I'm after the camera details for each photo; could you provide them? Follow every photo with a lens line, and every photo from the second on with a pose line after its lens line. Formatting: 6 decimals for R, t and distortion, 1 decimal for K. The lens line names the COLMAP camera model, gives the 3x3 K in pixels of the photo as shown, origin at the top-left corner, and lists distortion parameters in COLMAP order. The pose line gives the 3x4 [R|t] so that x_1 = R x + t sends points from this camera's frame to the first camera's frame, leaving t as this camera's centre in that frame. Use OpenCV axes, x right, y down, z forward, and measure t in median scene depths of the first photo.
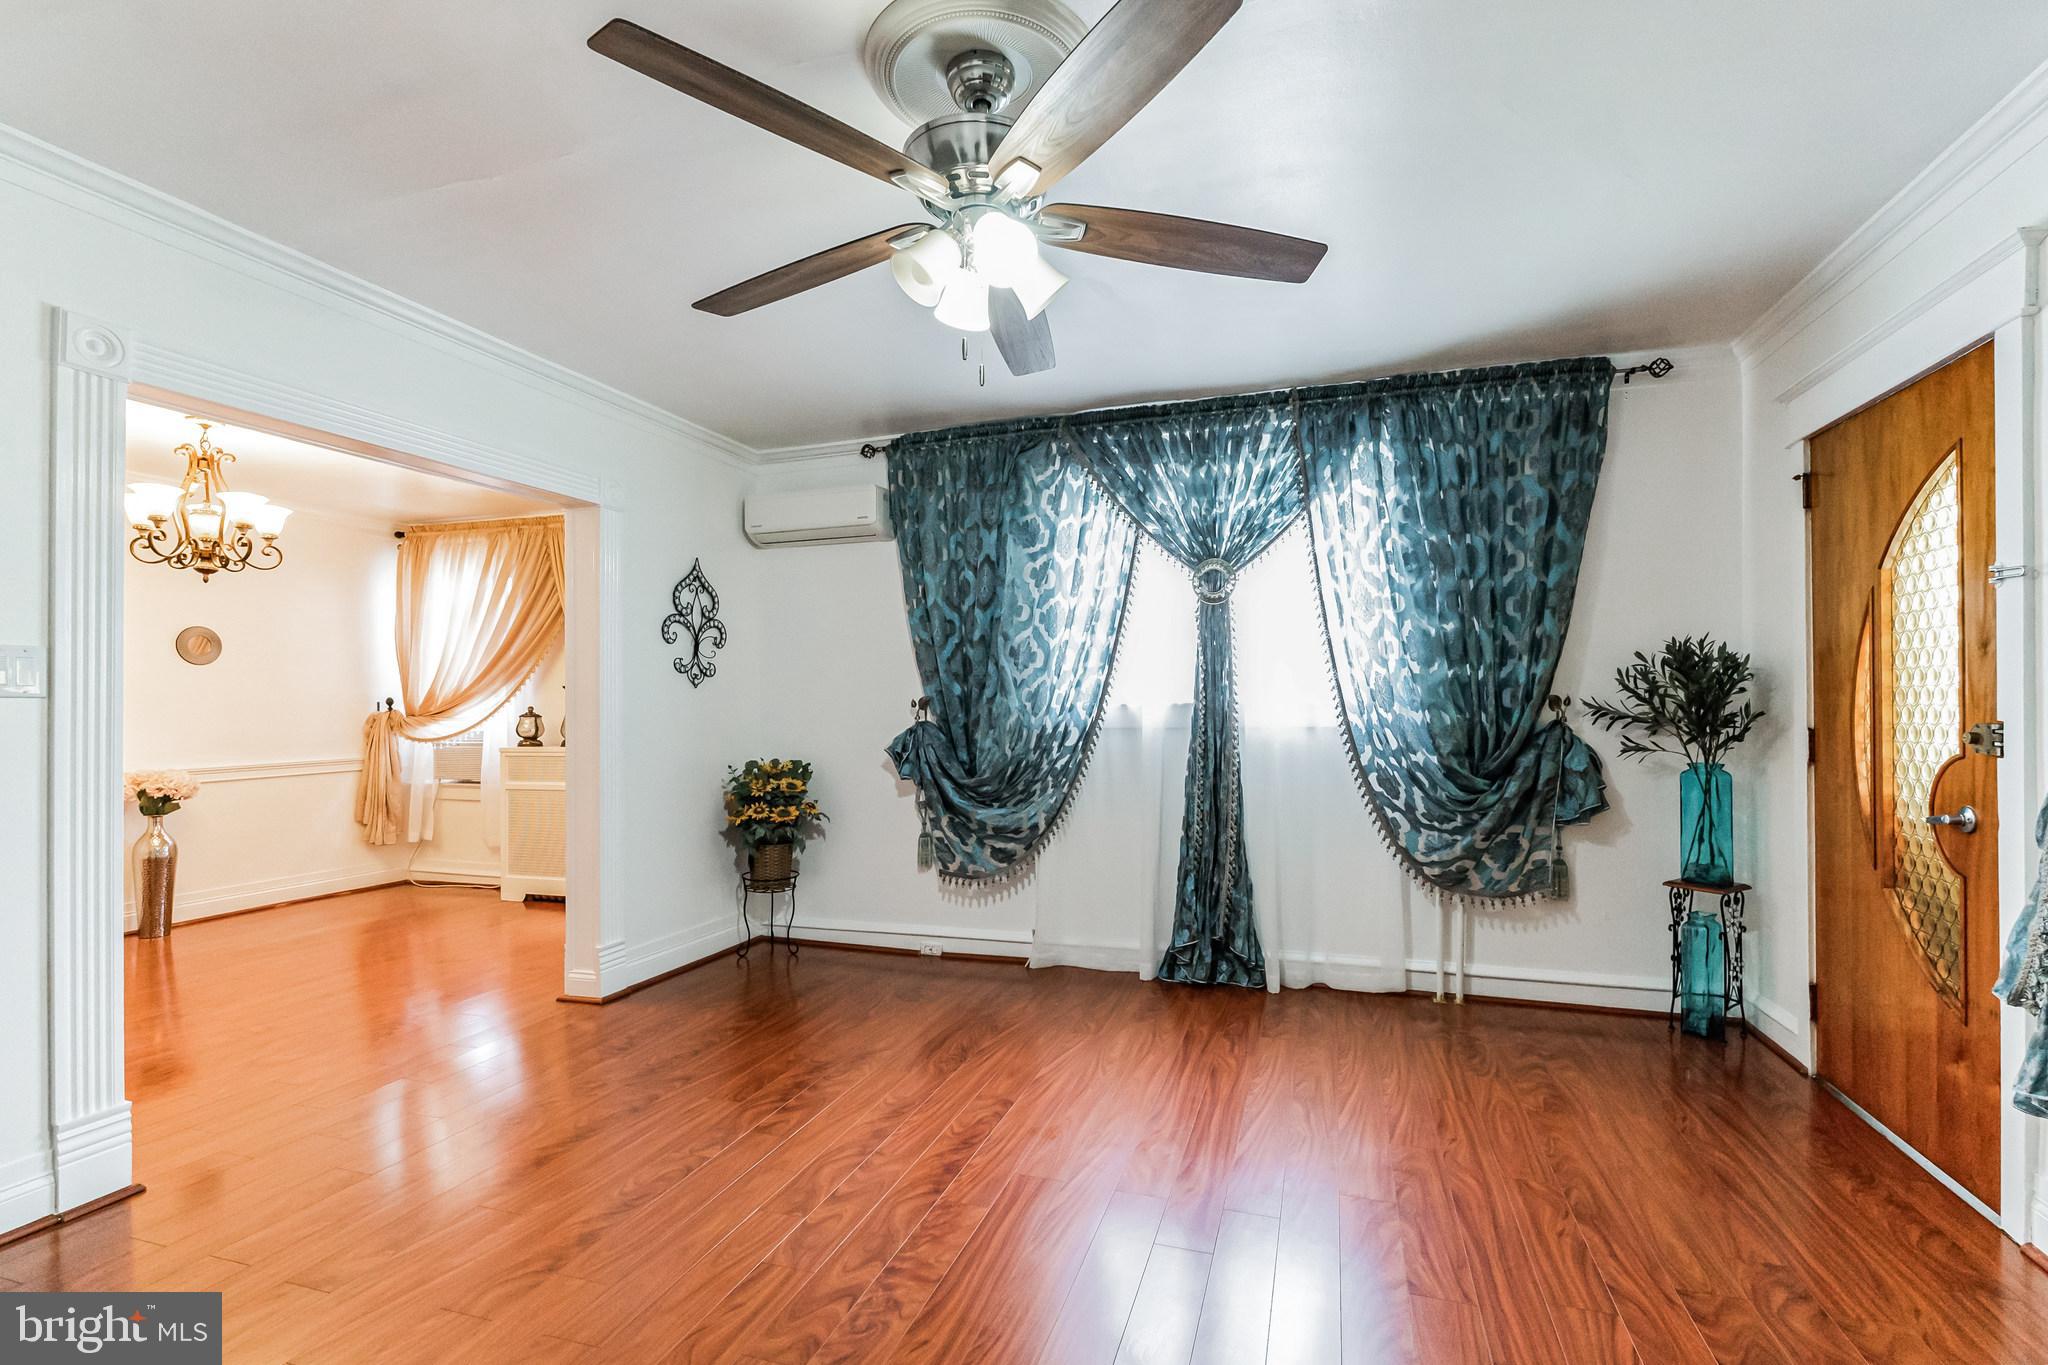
lens RADIAL K [[986.5, 0, 1052.1], [0, 986.5, 701.0], [0, 0, 1]] dist [-0.004792, 0.000325]
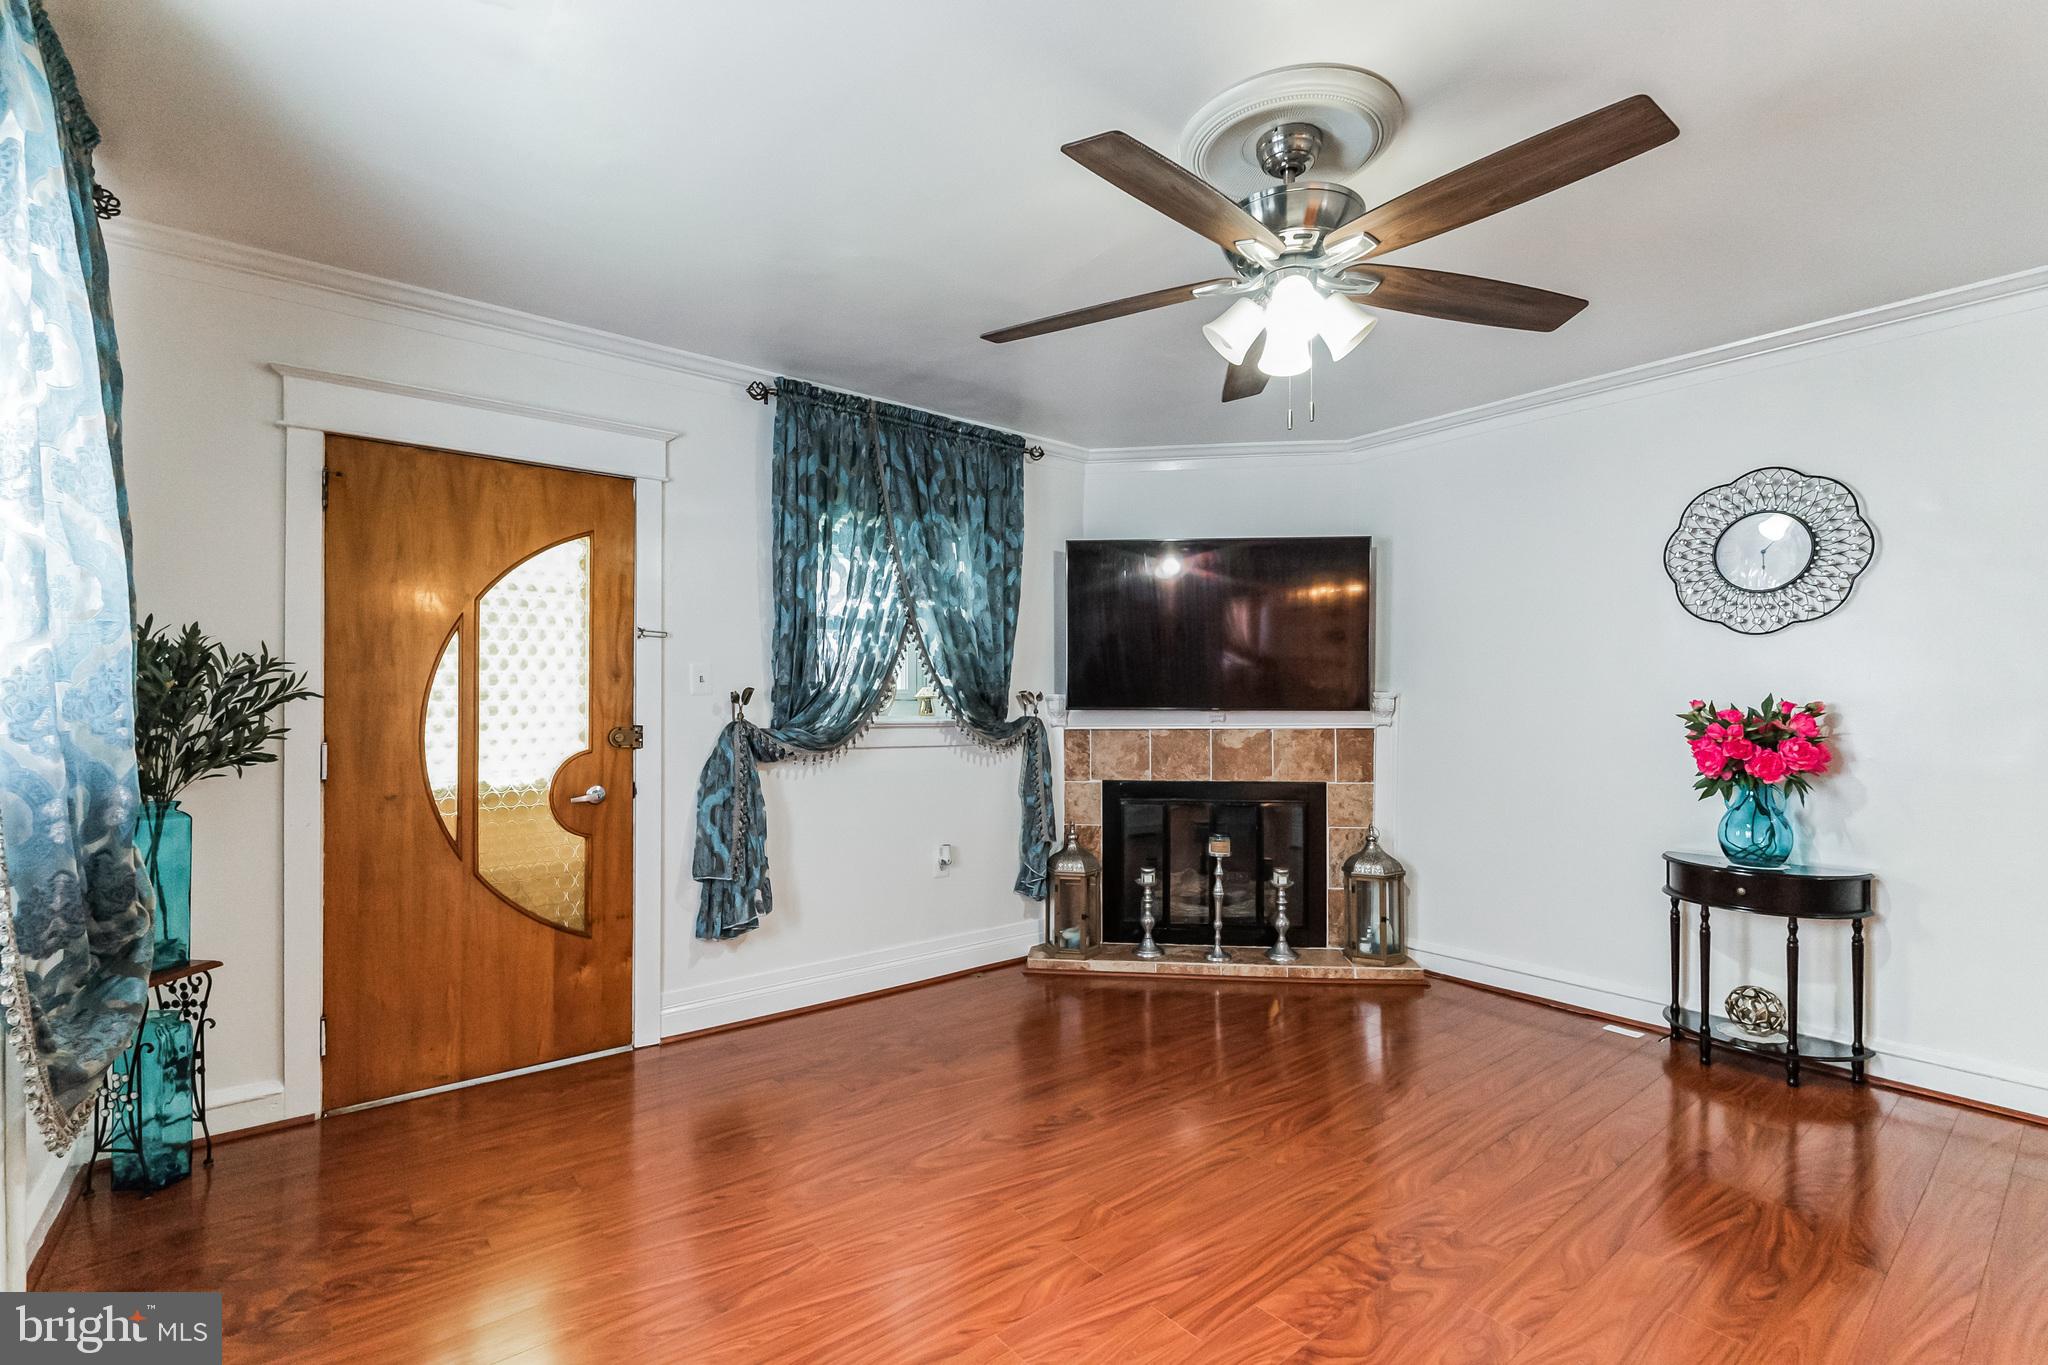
lens RADIAL K [[906.8, 0, 1034.9], [0, 906.8, 699.6], [0, 0, 1]] dist [-0.014637, 0.001066]
pose [[-0.839573, 0.004115, 0.543232, -0.130007], [0.001248, 0.999983, -0.005646, -0.003565], [-0.543246, -0.004063, -0.839564, 0.695412]]
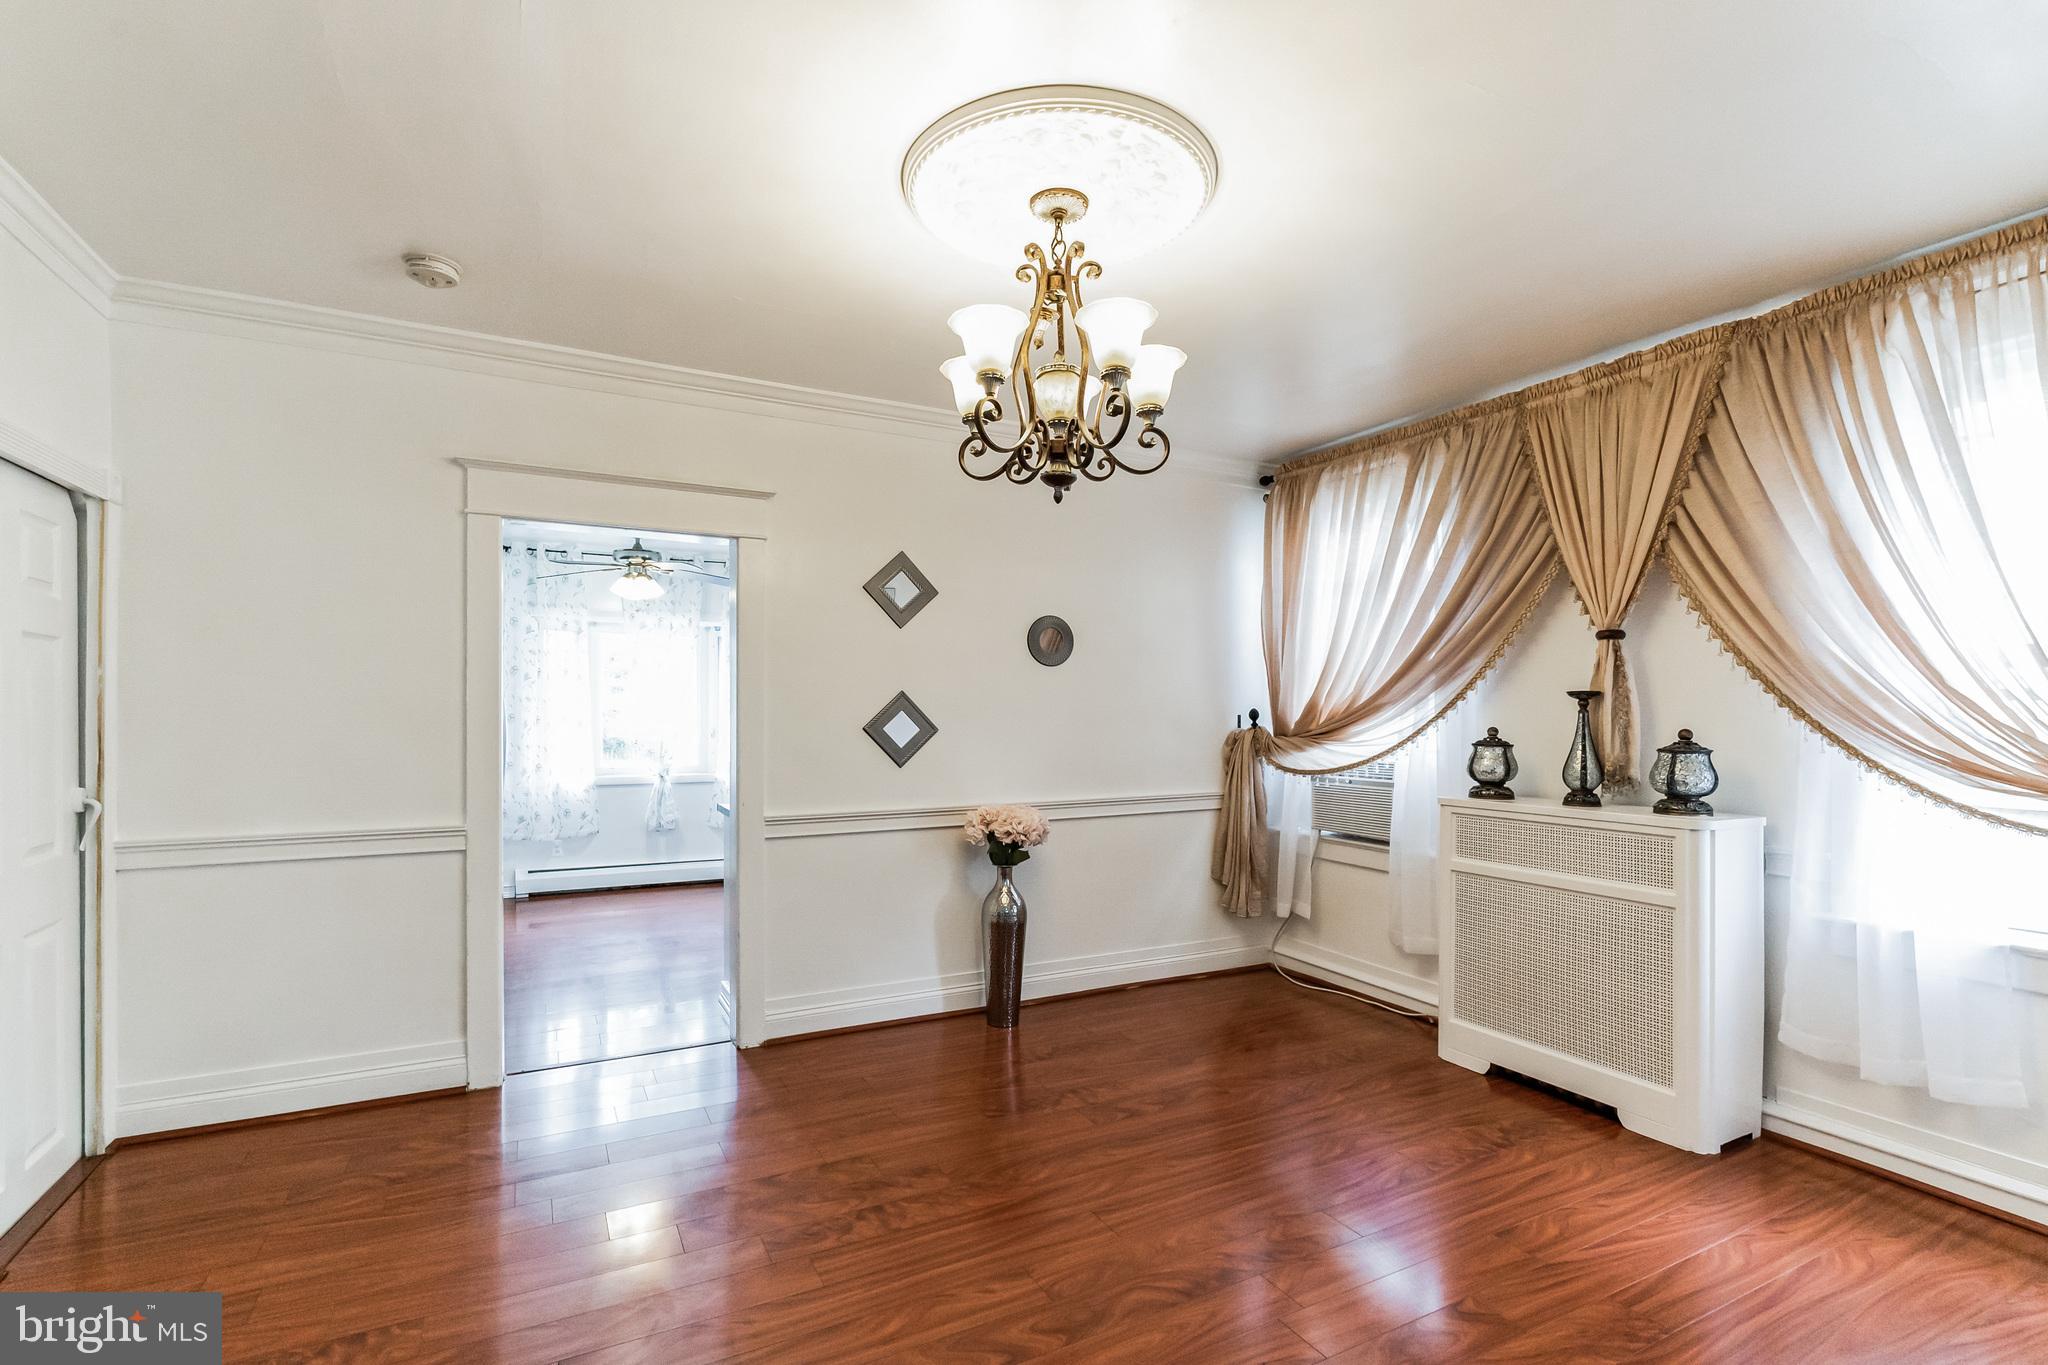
lens RADIAL K [[906.8, 0, 1024.3], [0, 906.8, 720.3], [0, 0, 1]] dist [-0.014637, 0.001066]
pose [[0.733700, 0.018496, -0.679222, -0.376369], [-0.007274, 0.999786, 0.019369, -0.007053], [0.679435, -0.009271, 0.733677, 0.437585]]
